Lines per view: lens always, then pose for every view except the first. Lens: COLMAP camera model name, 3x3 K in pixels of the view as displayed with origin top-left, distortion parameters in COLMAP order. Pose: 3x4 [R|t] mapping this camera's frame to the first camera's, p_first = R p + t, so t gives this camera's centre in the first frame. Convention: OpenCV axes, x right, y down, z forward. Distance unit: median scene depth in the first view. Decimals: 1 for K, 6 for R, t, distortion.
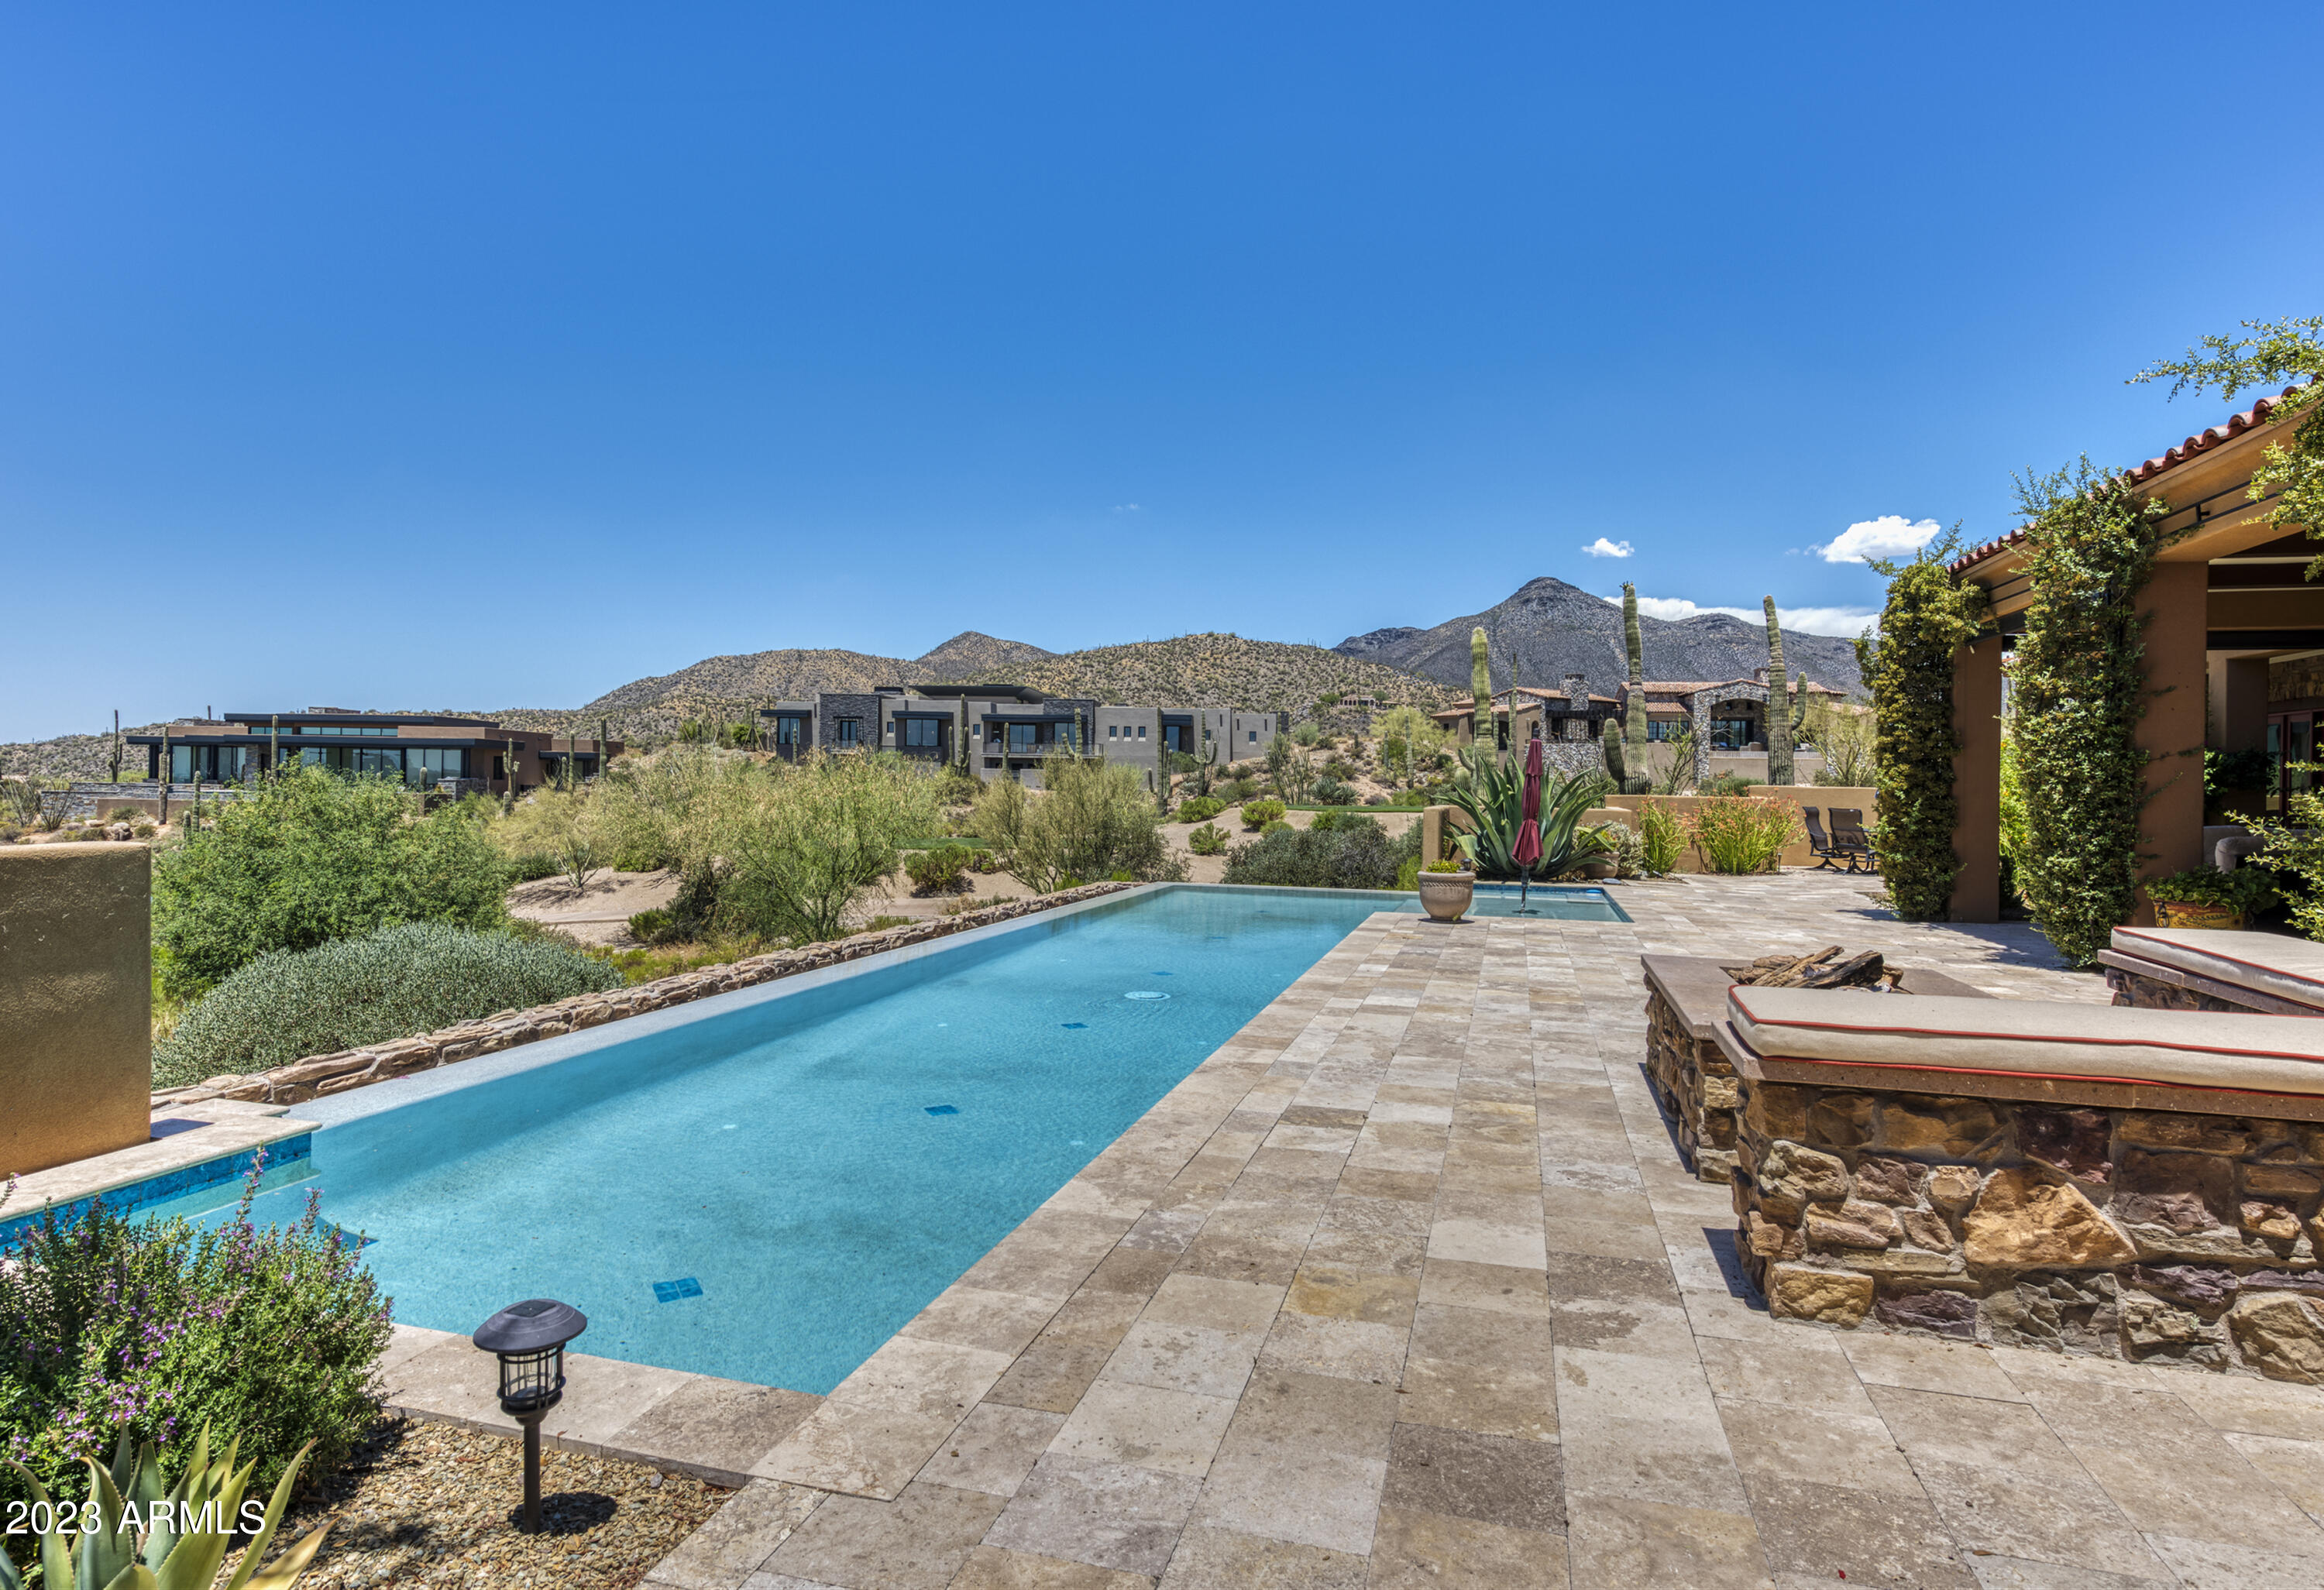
lens RADIAL K [[1312.7, 0, 1162.0], [0, 1312.7, 795.0], [0, 0, 1]] dist [0.000411, 0.000053]
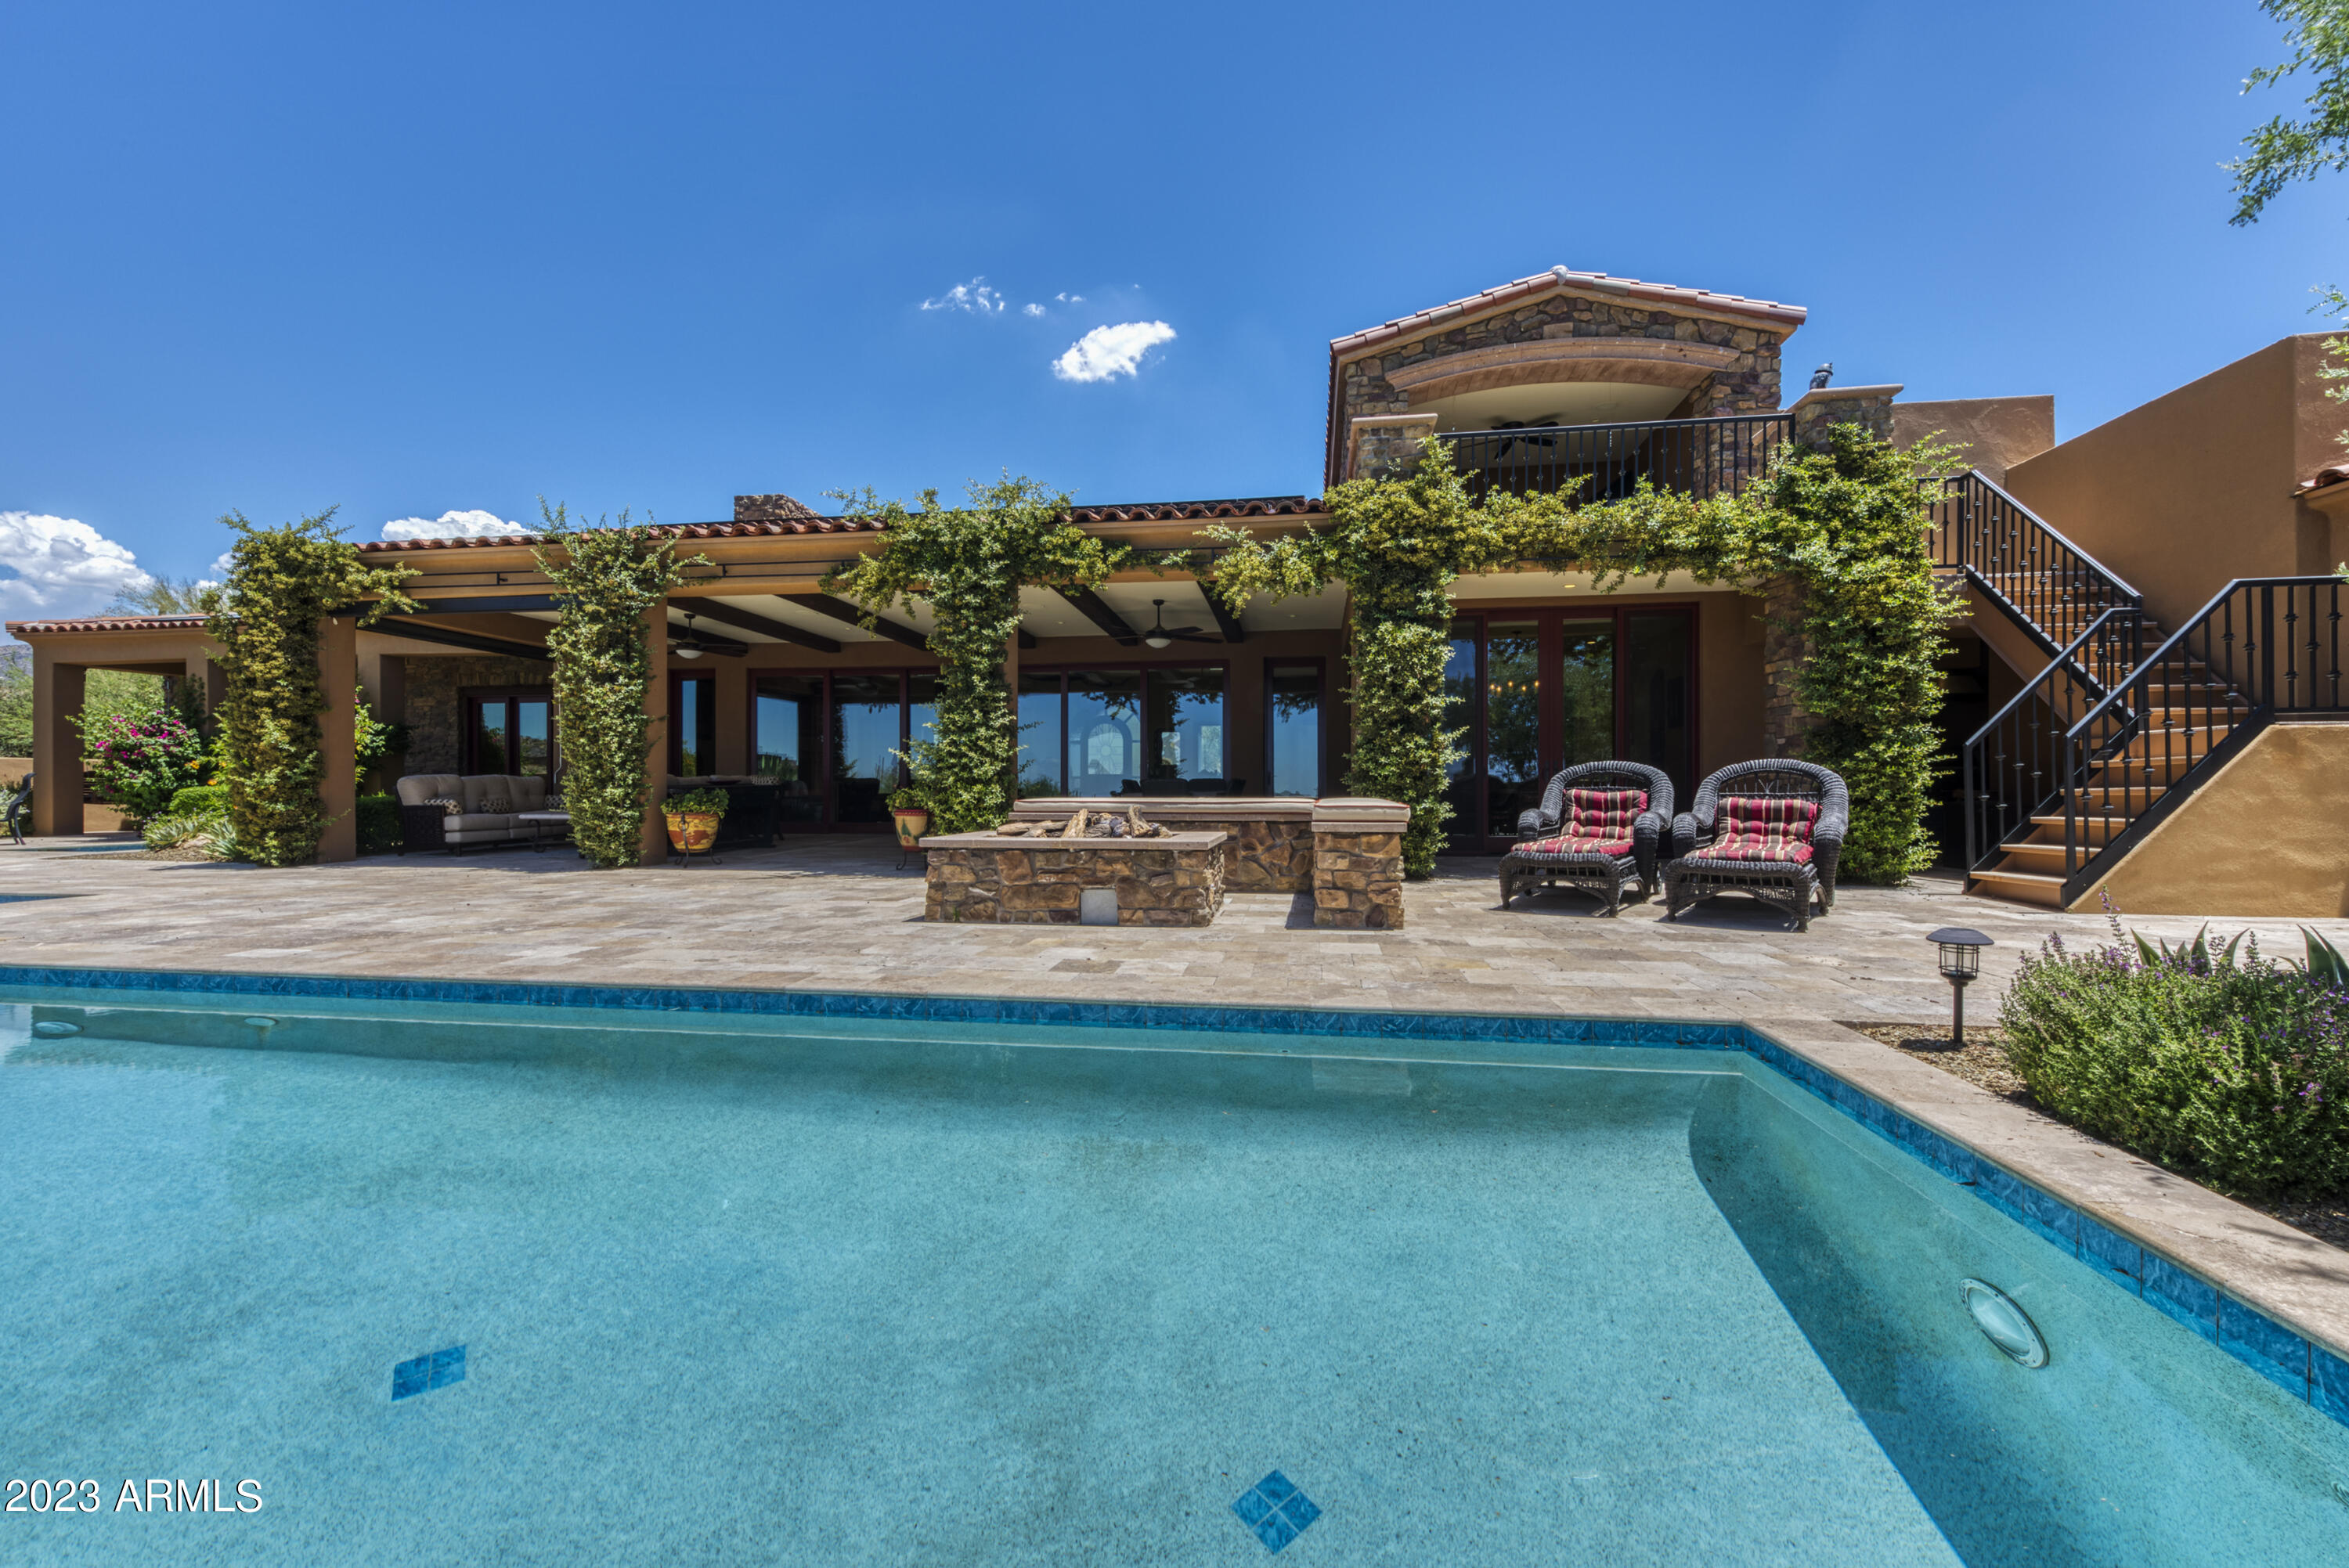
lens RADIAL K [[916.5, 0, 1174.5], [0, 916.5, 784.0], [0, 0, 1]] dist [-0.000076, -0.000002]
pose [[-0.123476, -0.013639, 0.992254, -0.359037], [0.006476, 0.999873, 0.014550, 0.031714], [-0.992326, 0.008223, -0.123372, 0.525804]]
